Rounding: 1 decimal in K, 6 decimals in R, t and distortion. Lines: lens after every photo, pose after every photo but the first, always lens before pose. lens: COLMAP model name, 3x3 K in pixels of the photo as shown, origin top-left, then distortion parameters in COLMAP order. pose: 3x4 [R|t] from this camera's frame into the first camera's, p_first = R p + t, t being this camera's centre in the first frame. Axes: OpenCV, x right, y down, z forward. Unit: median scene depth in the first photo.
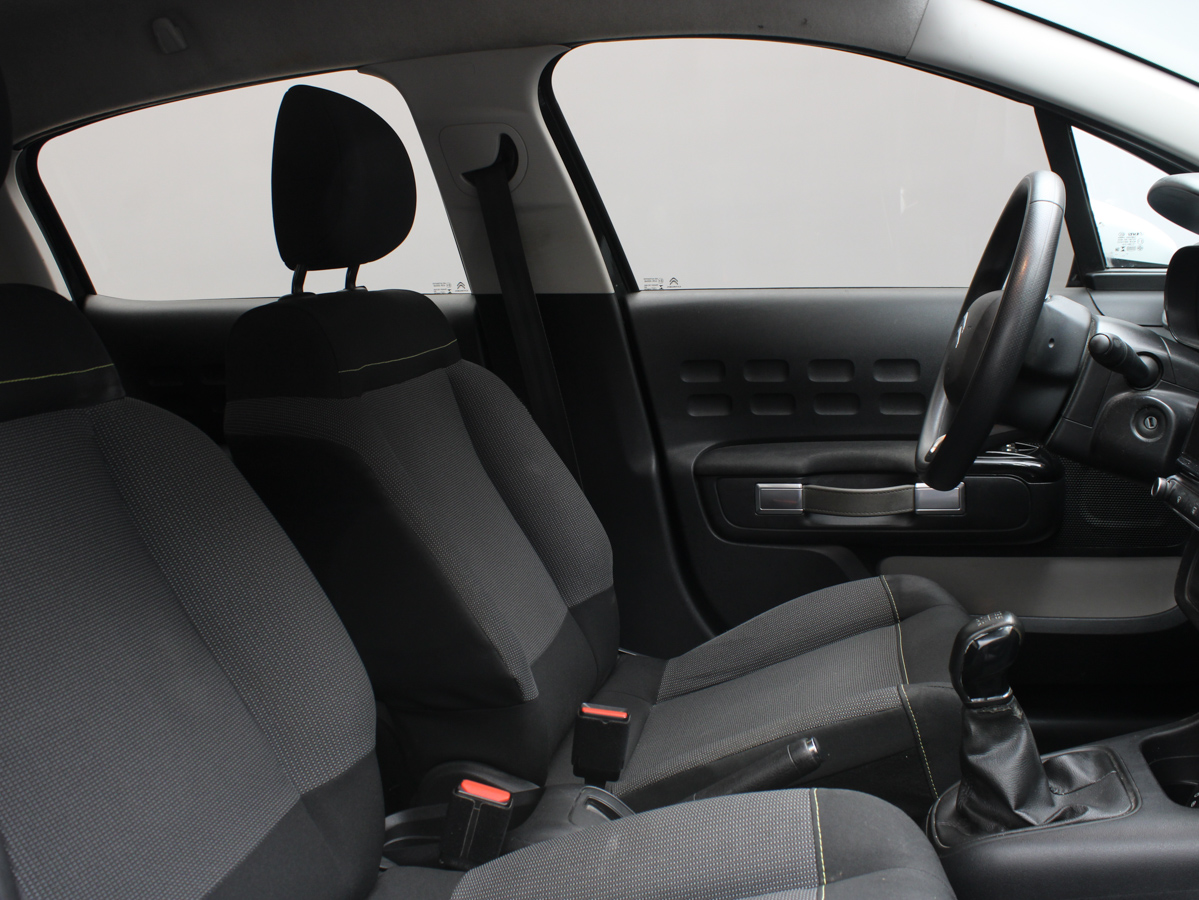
lens RADIAL K [[1290.2, 0, 595.1], [0, 1290.2, 429.3], [0, 0, 1]] dist [-0.049537, 0.000000]
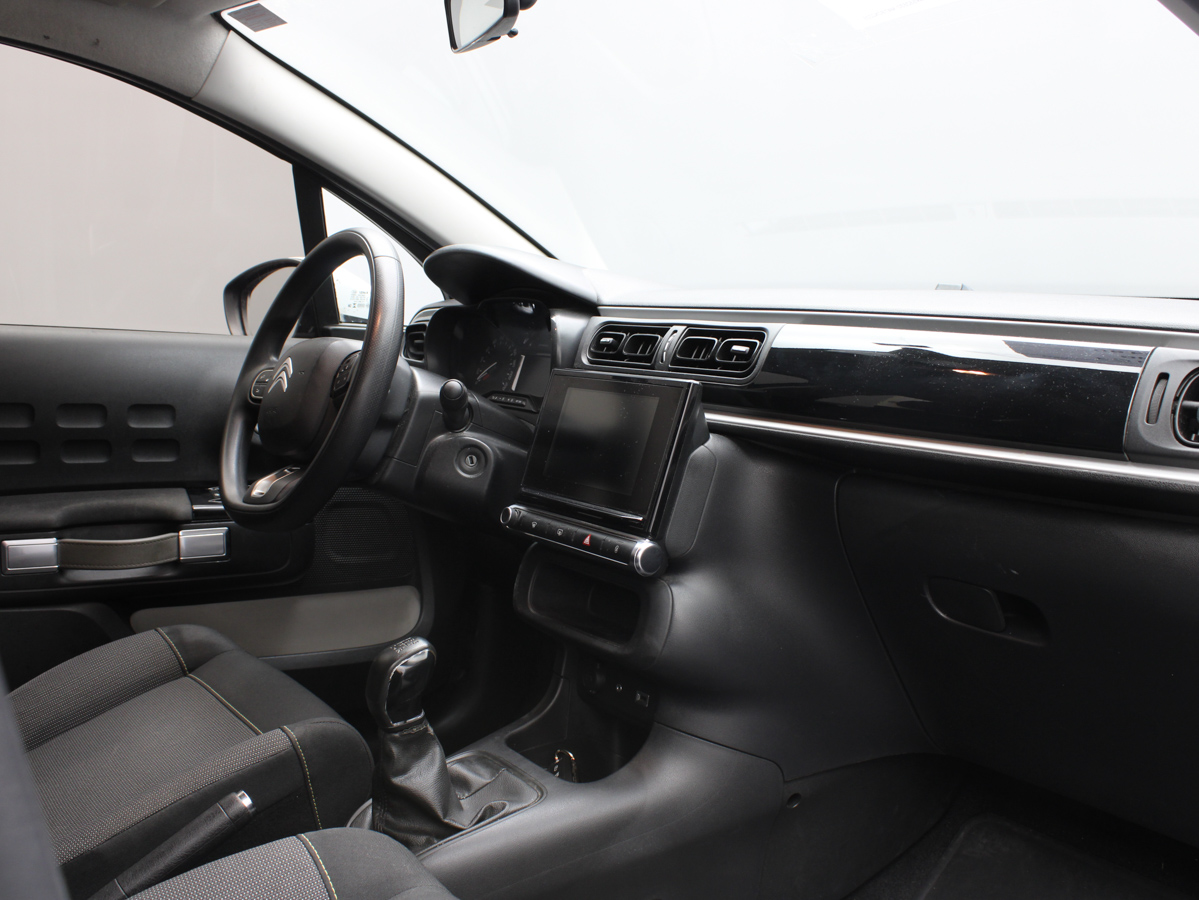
lens RADIAL K [[1290.2, 0, 597.7], [0, 1290.2, 449.1], [0, 0, 1]] dist [-0.049537, 0.000000]
pose [[0.713733, -0.008439, 0.700367, -0.215507], [0.028151, 0.999465, -0.016645, 0.005072], [-0.699852, 0.031596, 0.713588, 0.082237]]
